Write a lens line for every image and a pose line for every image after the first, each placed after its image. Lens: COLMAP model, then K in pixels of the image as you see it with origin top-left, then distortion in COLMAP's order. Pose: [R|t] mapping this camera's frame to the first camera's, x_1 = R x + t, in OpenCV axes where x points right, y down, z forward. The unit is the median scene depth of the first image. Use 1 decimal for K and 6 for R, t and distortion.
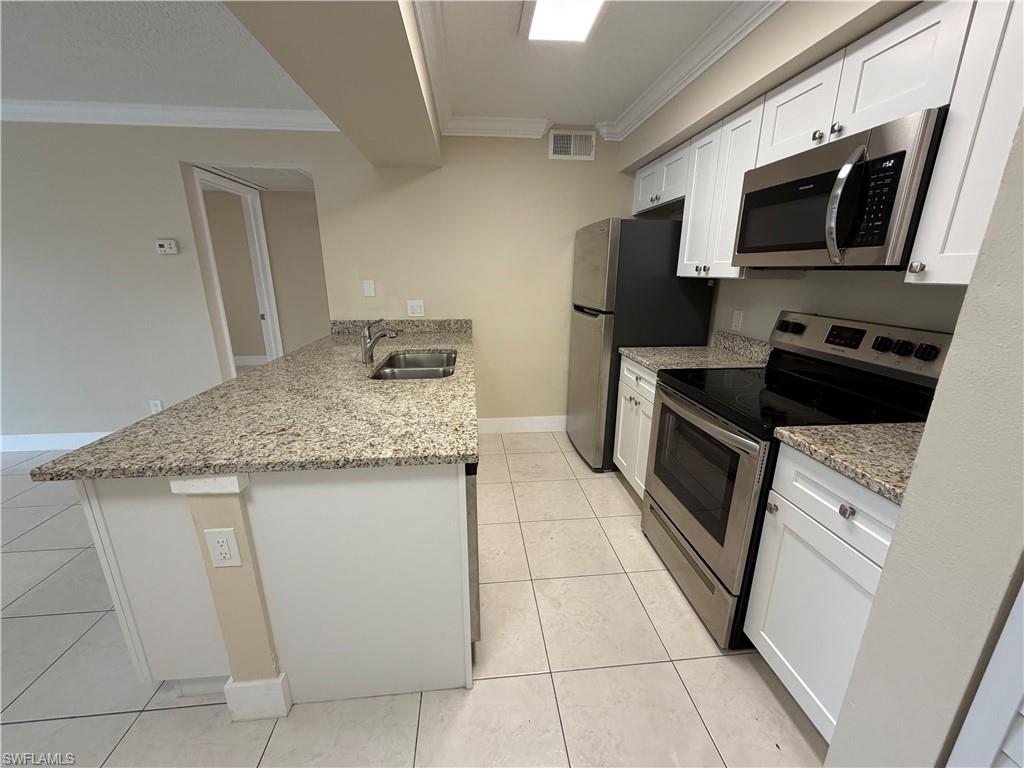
lens RADIAL K [[408.6, 0, 509.3], [0, 408.6, 385.9], [0, 0, 1]] dist [0.001129, -0.000106]
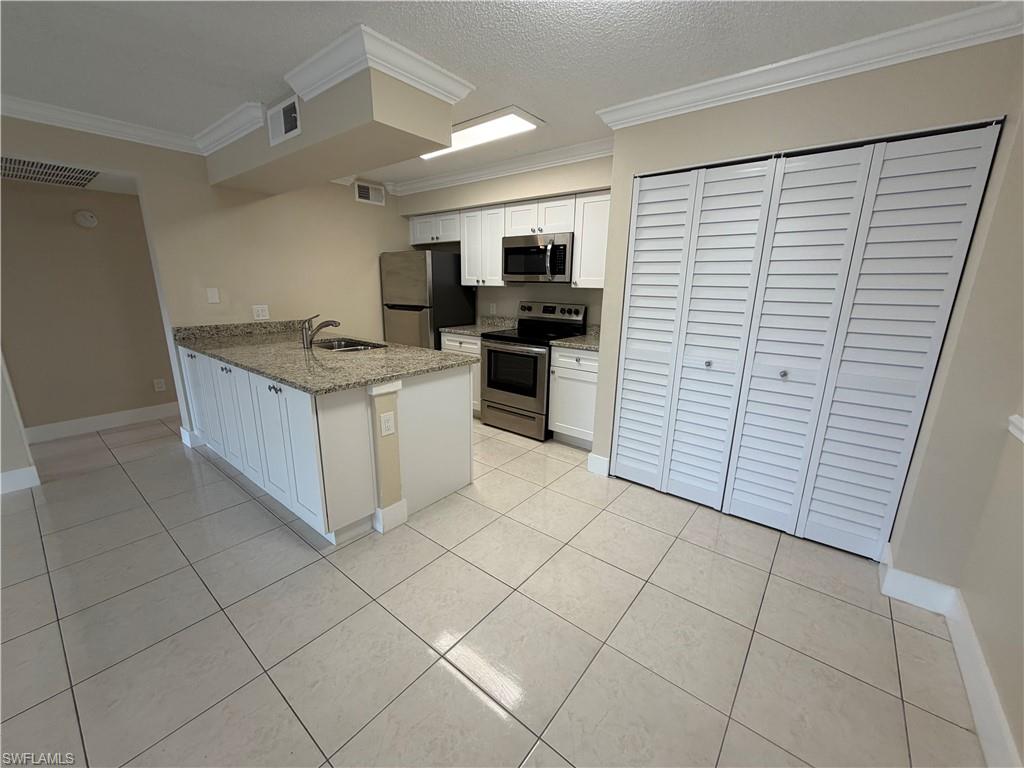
lens RADIAL K [[408.6, 0, 509.3], [0, 408.6, 385.9], [0, 0, 1]] dist [0.001129, -0.000106]
pose [[0.701861, -0.167440, 0.692355, -1.108268], [0.182473, 0.981810, 0.052464, 0.154464], [-0.688545, 0.089513, 0.719648, -0.554668]]
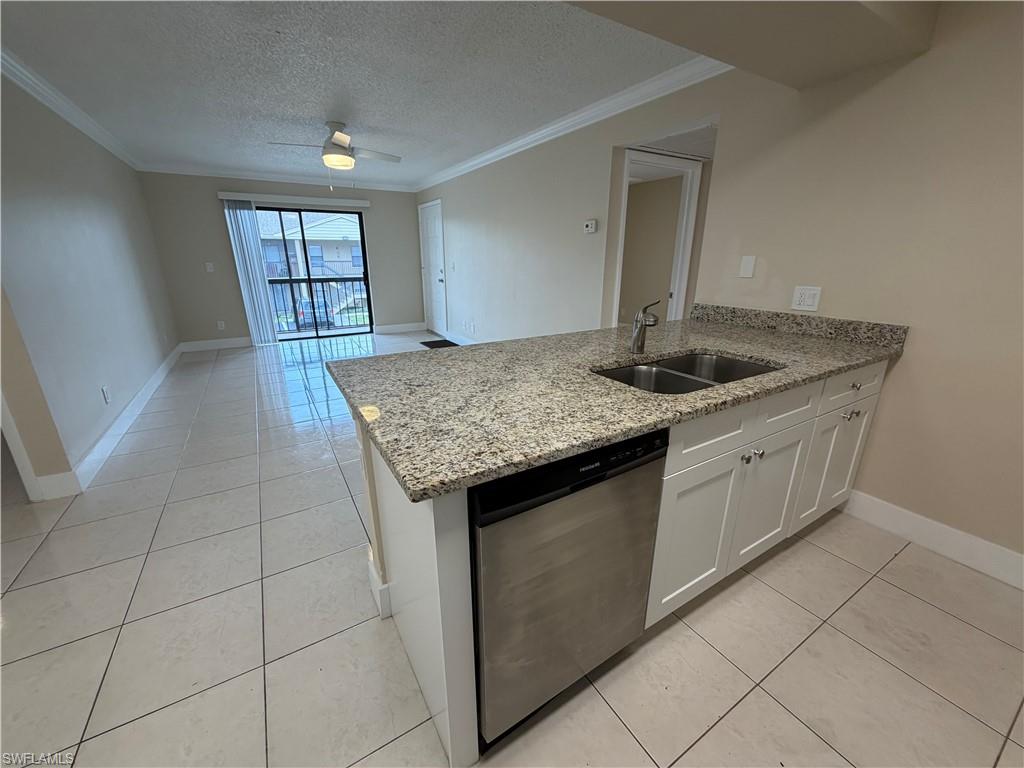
lens RADIAL K [[408.6, 0, 509.3], [0, 408.6, 385.9], [0, 0, 1]] dist [0.001129, -0.000106]
pose [[0.429986, 0.273130, -0.860530, 0.349571], [-0.244007, 0.952827, 0.180501, -0.106299], [0.869237, 0.132363, 0.476348, 0.534622]]
